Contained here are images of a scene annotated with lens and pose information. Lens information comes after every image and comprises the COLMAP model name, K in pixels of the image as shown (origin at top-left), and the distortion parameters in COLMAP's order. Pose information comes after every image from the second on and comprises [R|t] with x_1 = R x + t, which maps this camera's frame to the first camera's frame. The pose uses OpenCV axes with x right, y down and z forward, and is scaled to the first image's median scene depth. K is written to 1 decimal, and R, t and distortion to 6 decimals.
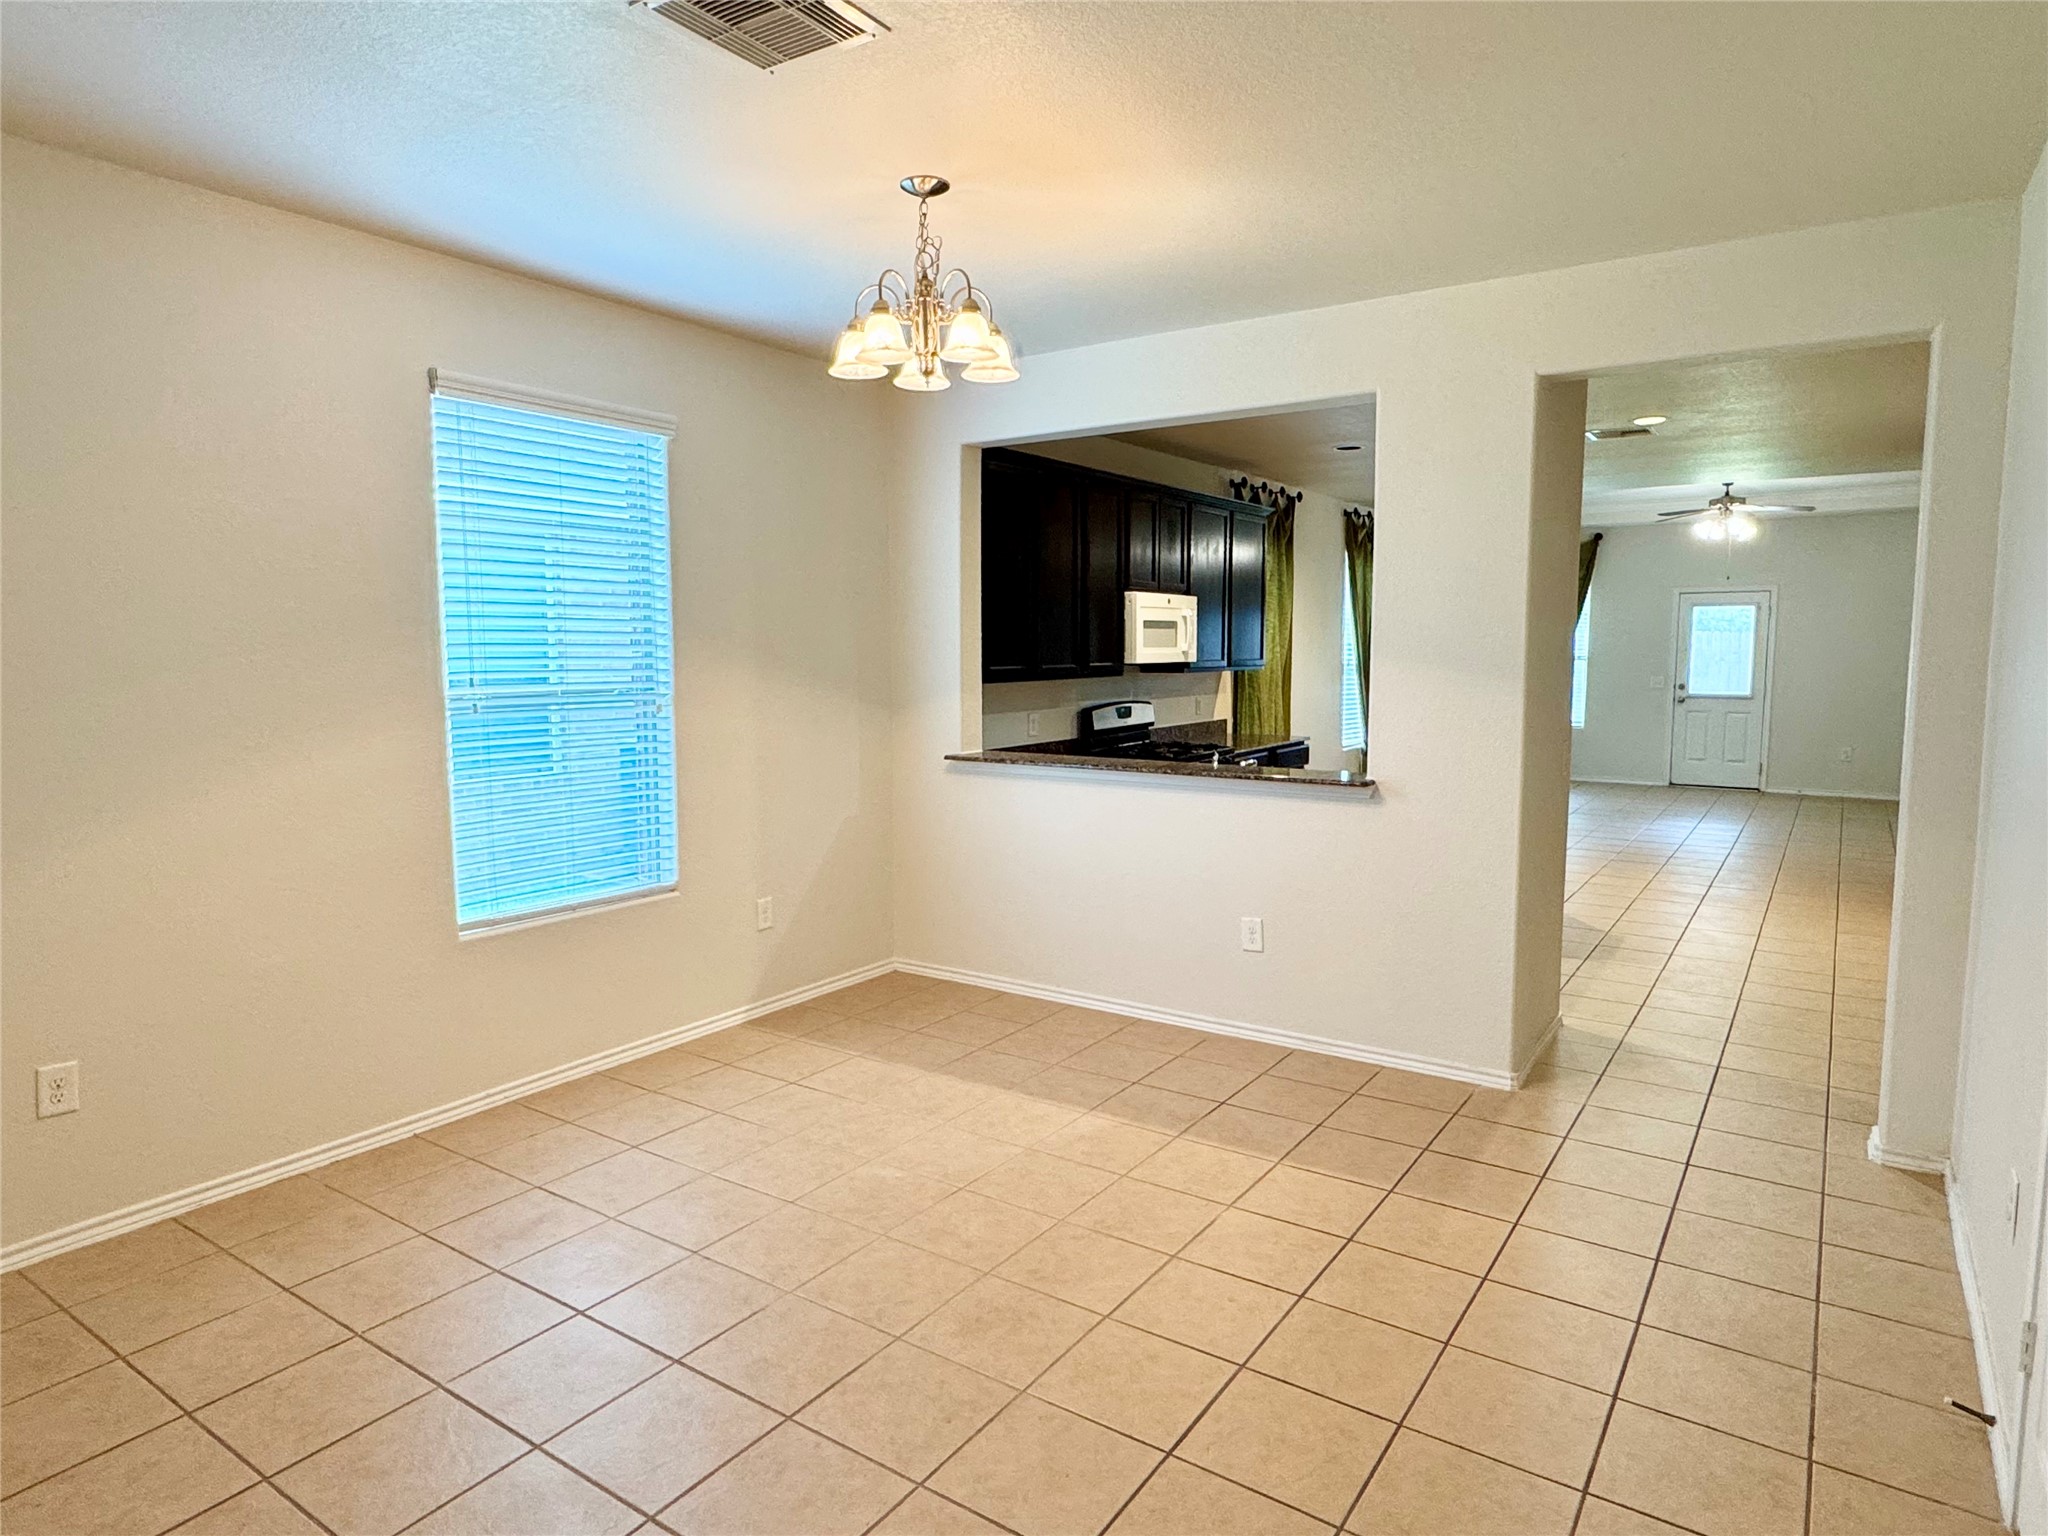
lens RADIAL K [[1205.9, 0, 1024.0], [0, 1205.9, 768.0], [0, 0, 1]] dist [-0.004982, -0.002617]
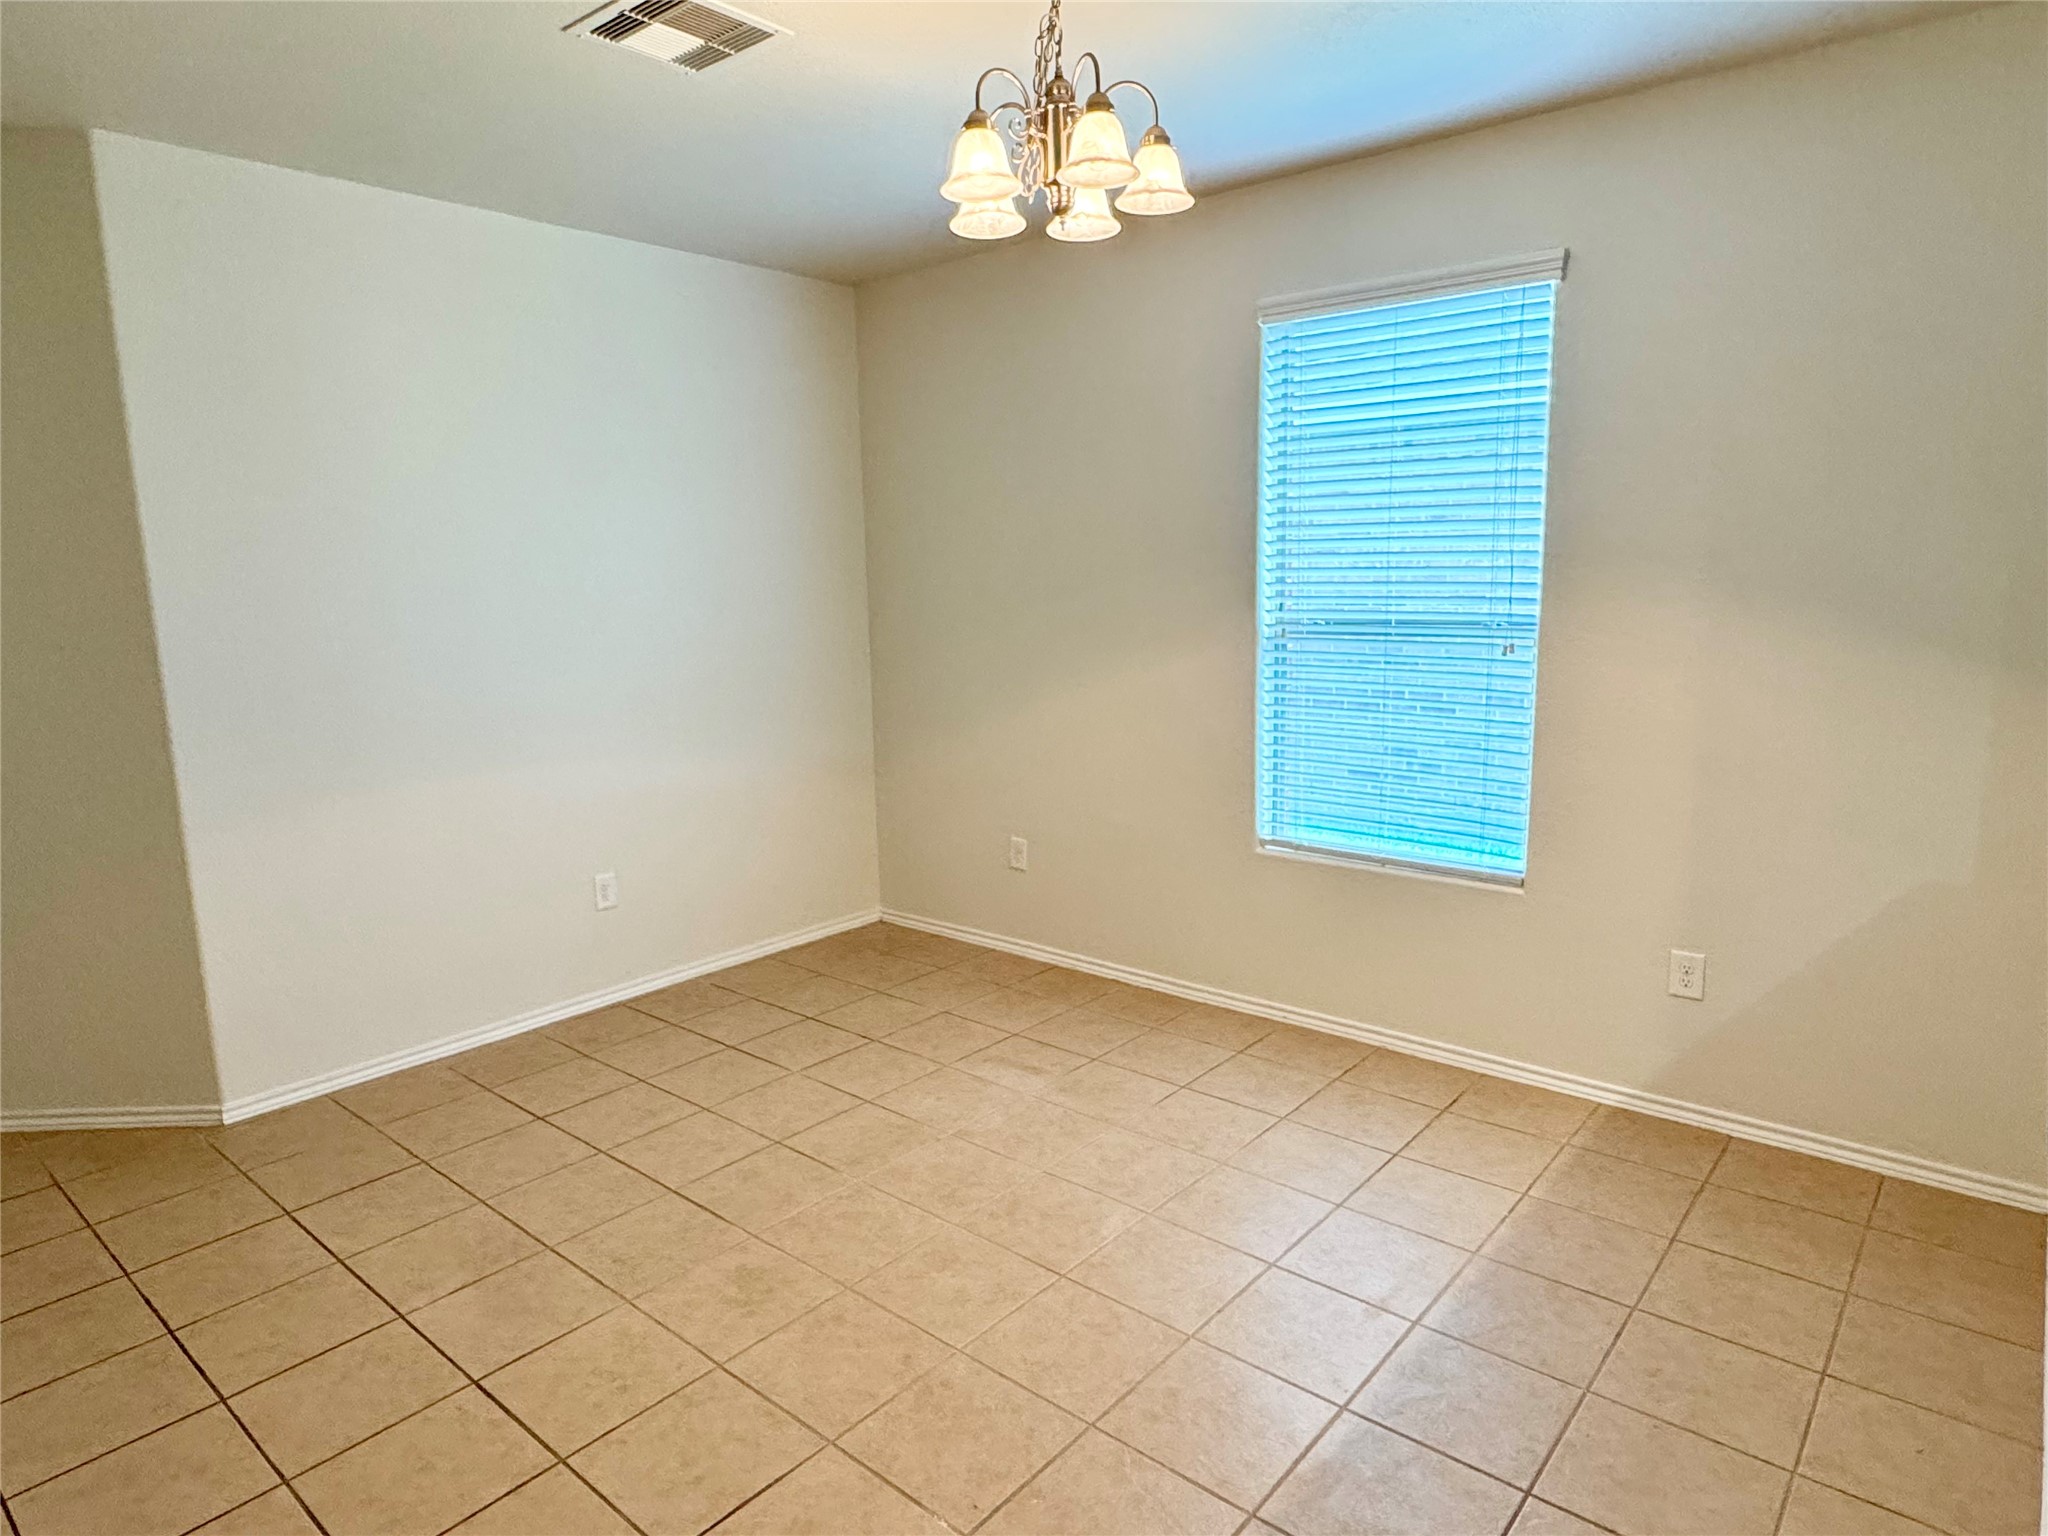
lens RADIAL K [[1205.9, 0, 1024.0], [0, 1205.9, 768.0], [0, 0, 1]] dist [-0.004982, -0.002617]
pose [[-0.108657, 0.160105, -0.981101, 0.346677], [-0.087107, 0.981615, 0.169836, -0.053913], [0.990256, 0.103915, -0.092713, 0.529975]]
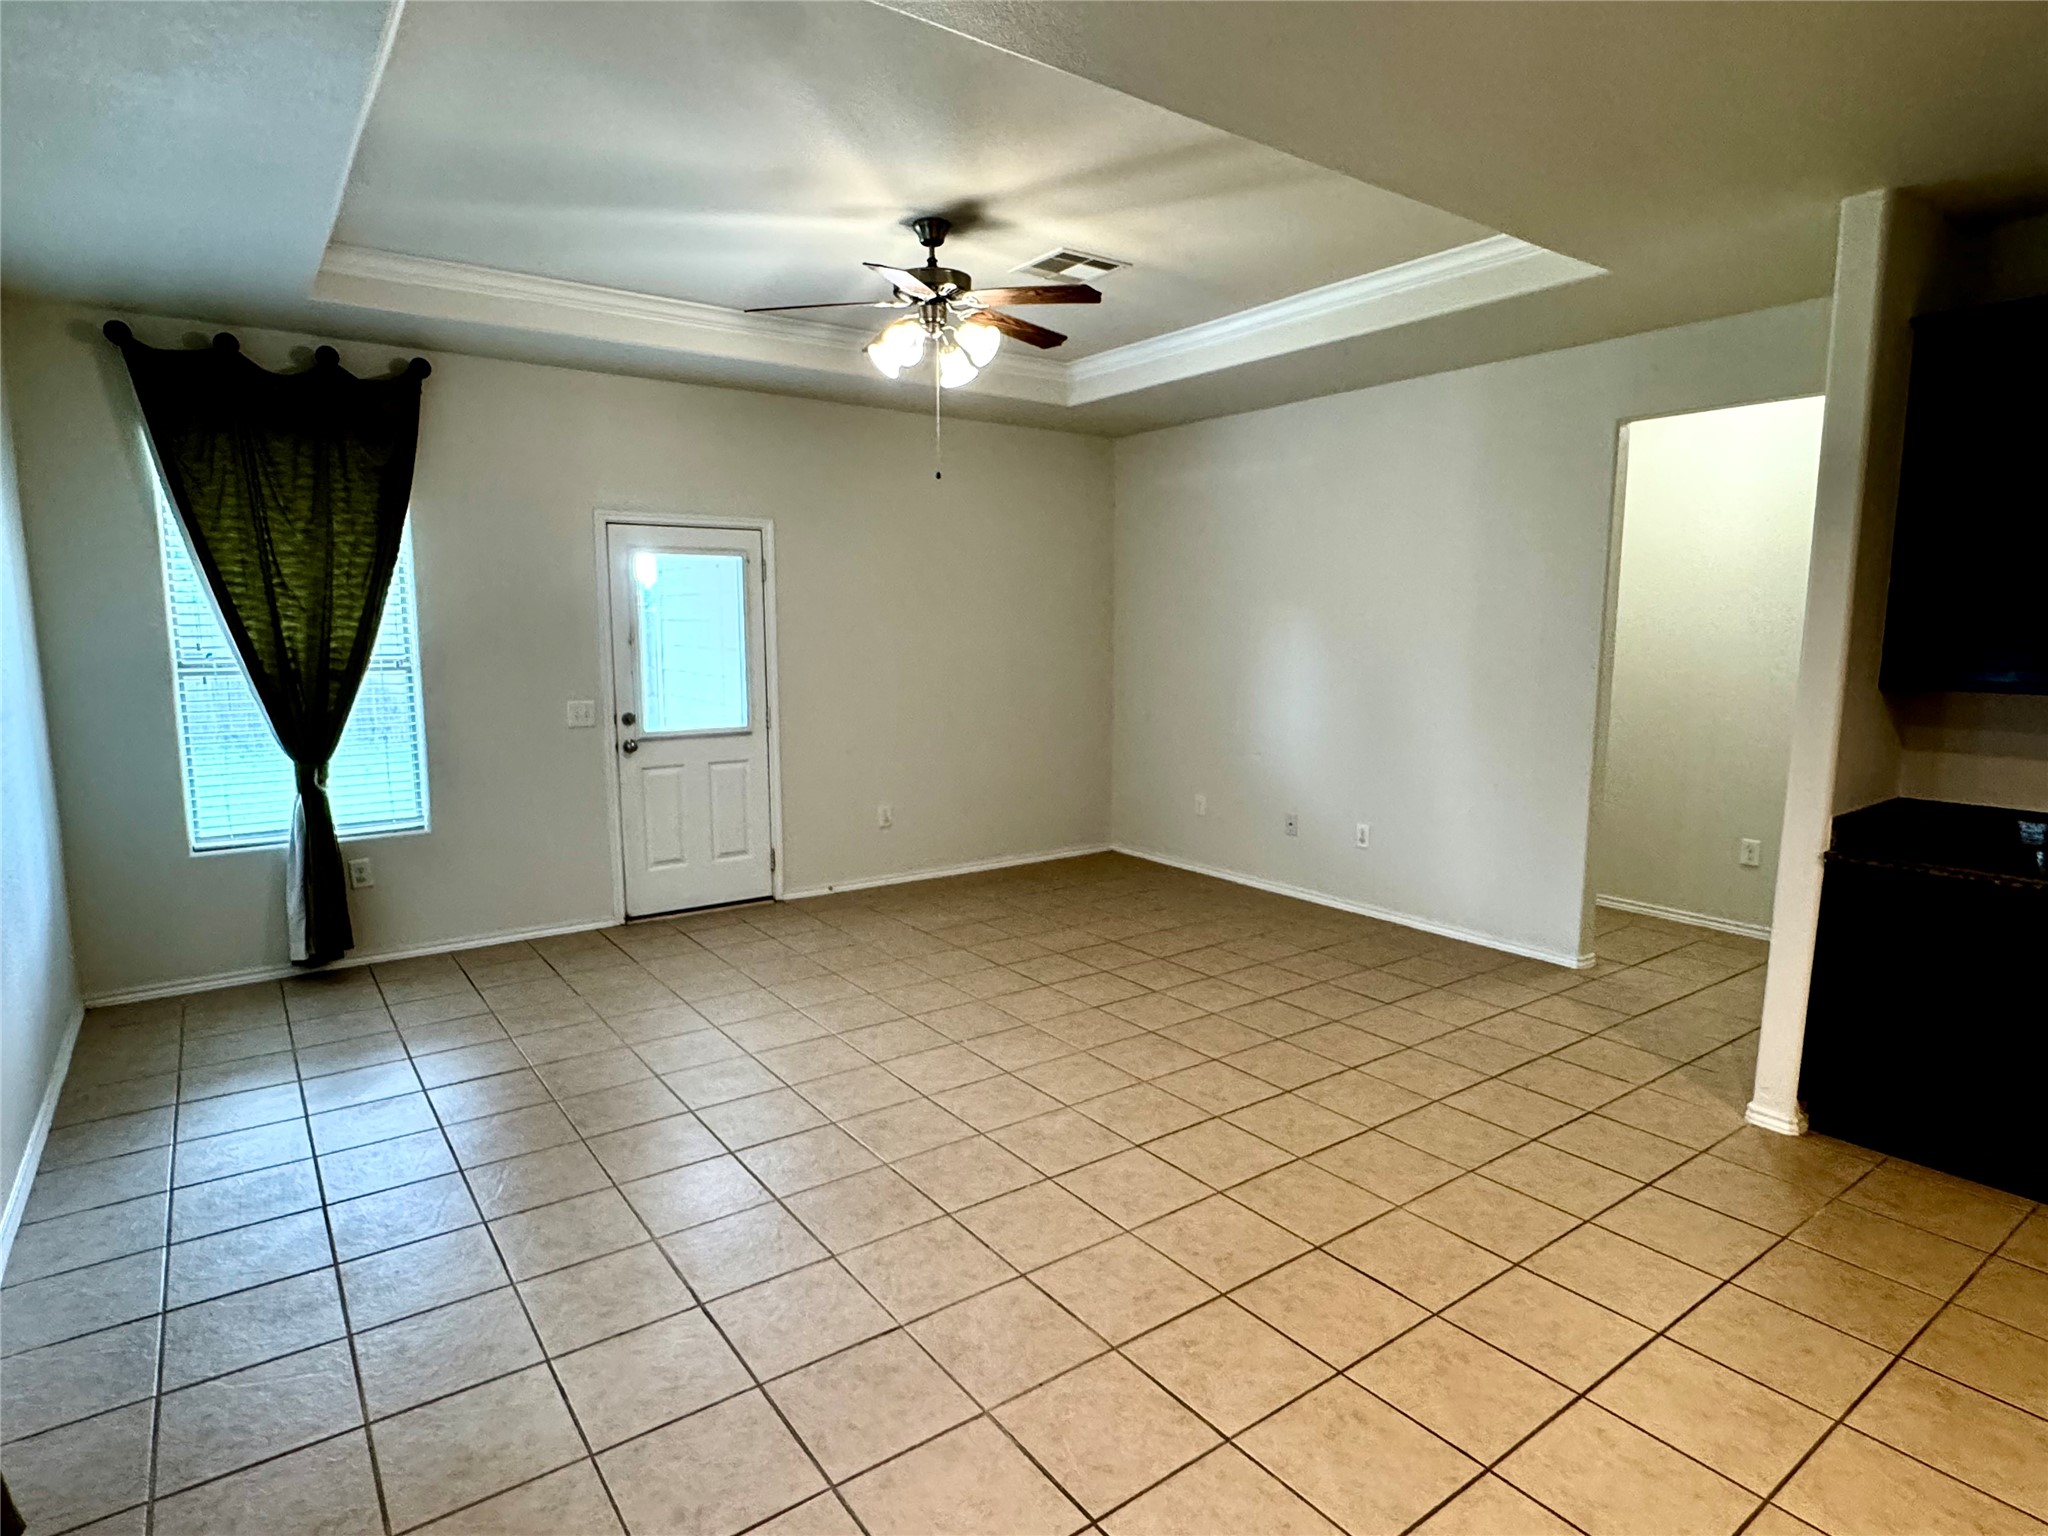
lens RADIAL K [[1119.1, 0, 1036.6], [0, 1119.1, 778.4], [0, 0, 1]] dist [-0.009698, -0.000333]
pose [[0.335679, -0.130621, 0.932876, 0.346938], [0.094543, 0.990010, 0.104601, -0.145105], [-0.937220, 0.053085, 0.344674, 1.333525]]
